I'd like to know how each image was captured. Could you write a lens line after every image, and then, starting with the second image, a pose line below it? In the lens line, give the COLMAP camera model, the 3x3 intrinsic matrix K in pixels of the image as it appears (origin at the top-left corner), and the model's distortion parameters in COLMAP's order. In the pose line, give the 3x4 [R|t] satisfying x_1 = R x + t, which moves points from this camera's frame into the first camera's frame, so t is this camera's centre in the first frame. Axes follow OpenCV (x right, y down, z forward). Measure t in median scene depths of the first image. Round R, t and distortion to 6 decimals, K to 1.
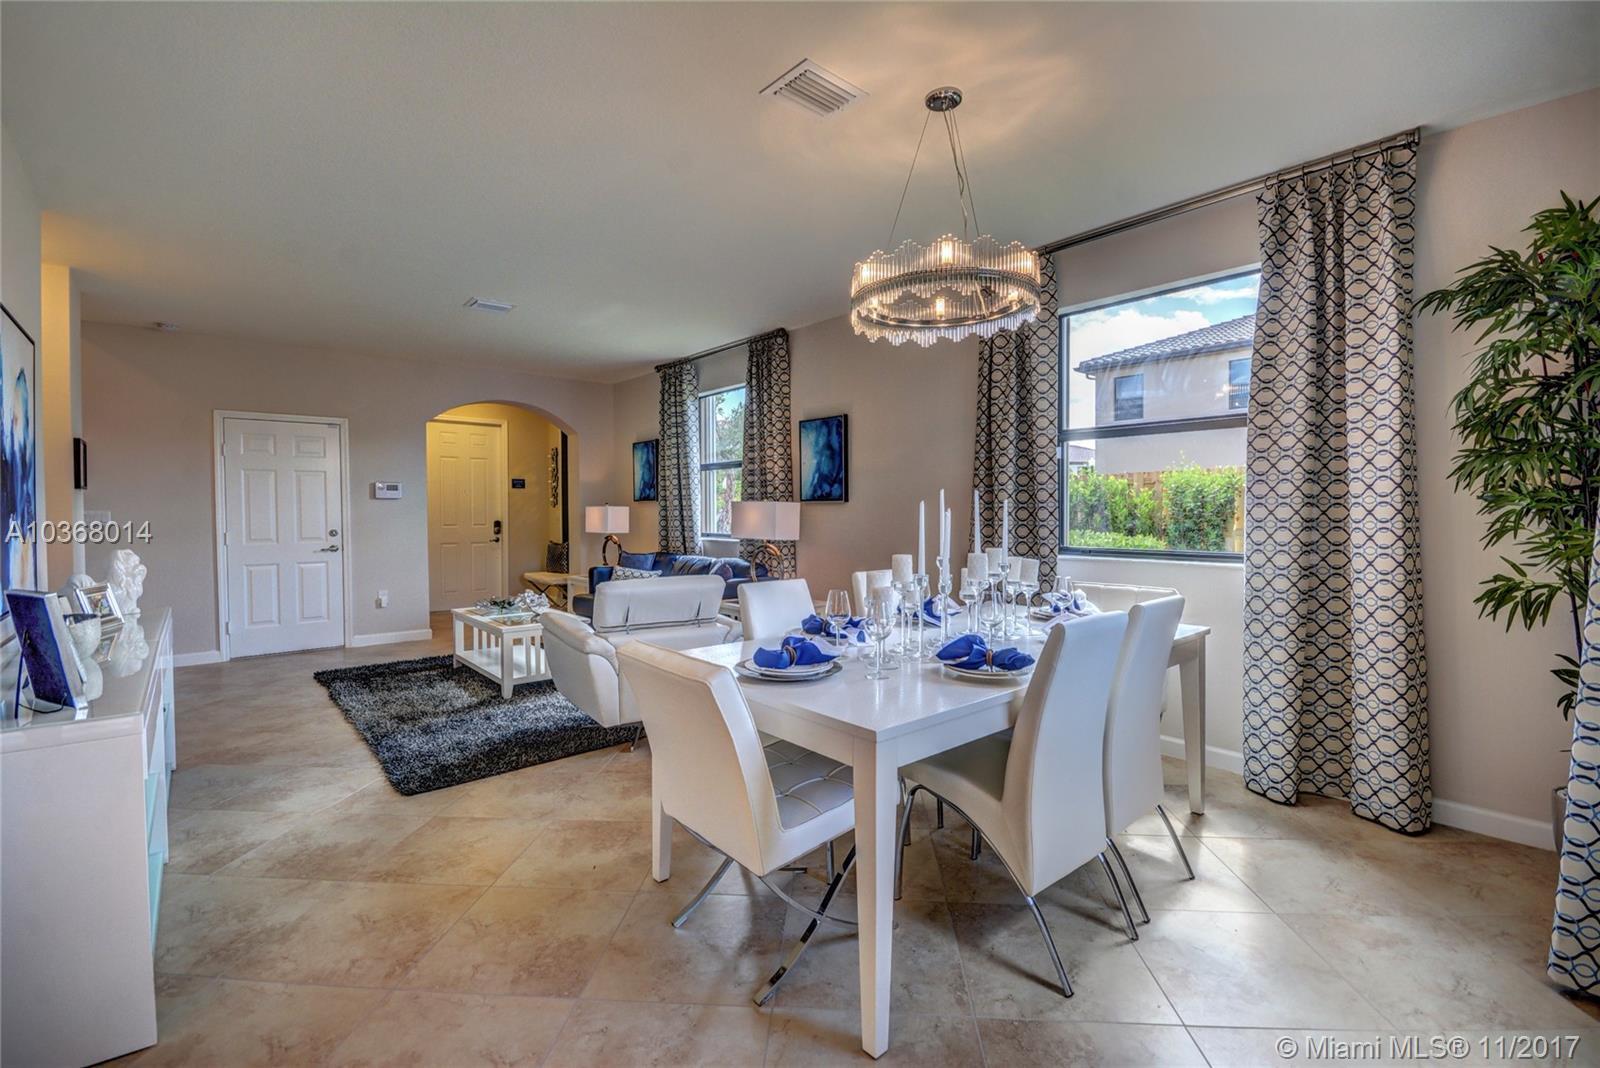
lens RADIAL K [[700.7, 0, 798.4], [0, 700.7, 531.2], [0, 0, 1]] dist [-0.001926, -0.000112]
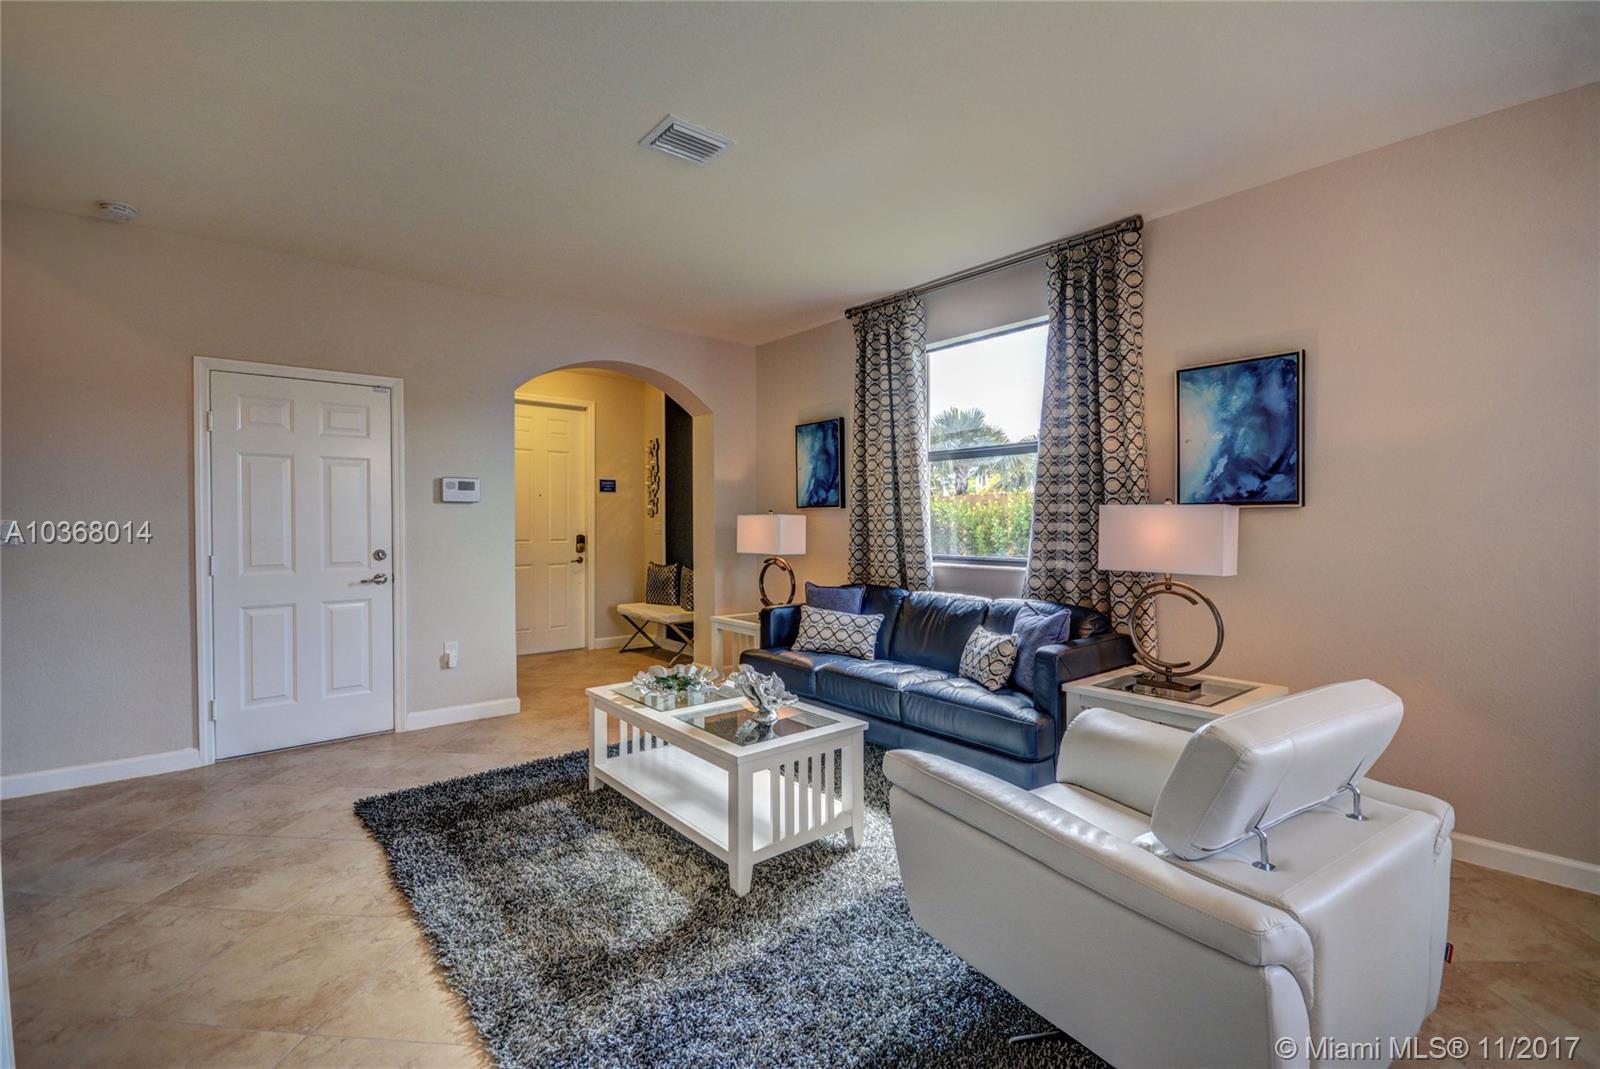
lens RADIAL K [[699.9, 0, 800.0], [0, 699.9, 534.5], [0, 0, 1]] dist [-0.008399, 0.000023]
pose [[0.999936, 0.002925, -0.010920, -0.257407], [-0.003066, 0.999912, -0.012881, -0.008638], [0.010881, 0.012914, 0.999857, 0.345048]]
